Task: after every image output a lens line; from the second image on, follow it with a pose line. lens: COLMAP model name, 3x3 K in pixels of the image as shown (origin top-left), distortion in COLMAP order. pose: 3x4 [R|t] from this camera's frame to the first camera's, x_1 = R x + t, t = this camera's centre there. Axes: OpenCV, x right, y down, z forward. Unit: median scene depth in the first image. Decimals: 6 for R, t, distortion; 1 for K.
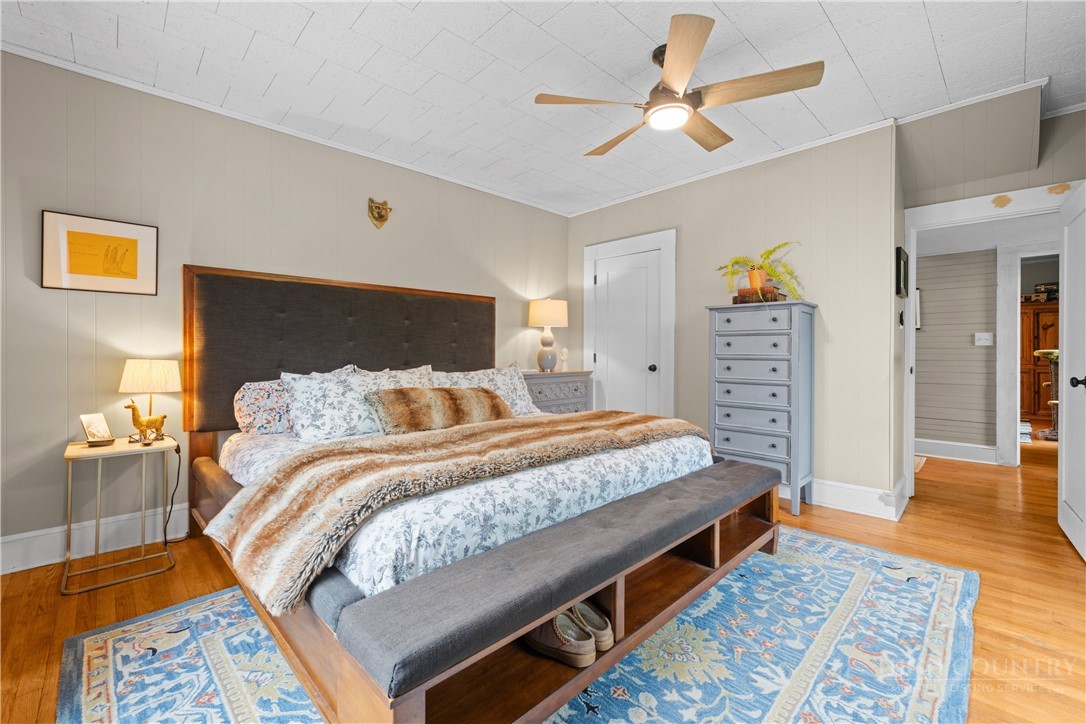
lens RADIAL K [[458.2, 0, 540.0], [0, 458.2, 343.1], [0, 0, 1]] dist [0.003875, 0.000223]
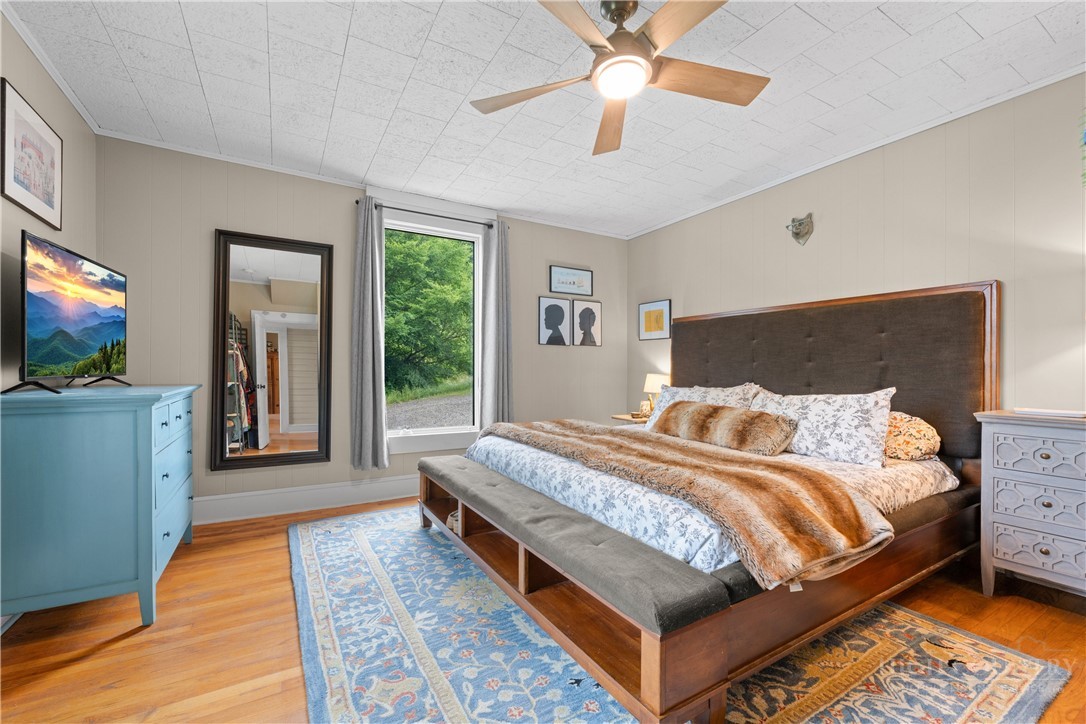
lens RADIAL K [[439.2, 0, 538.5], [0, 439.2, 369.8], [0, 0, 1]] dist [-0.001908, 0.000091]
pose [[-0.229790, -0.001113, -0.973240, 1.464816], [0.007427, 0.999968, -0.002897, 0.027578], [0.973212, -0.007894, -0.229775, 1.437770]]
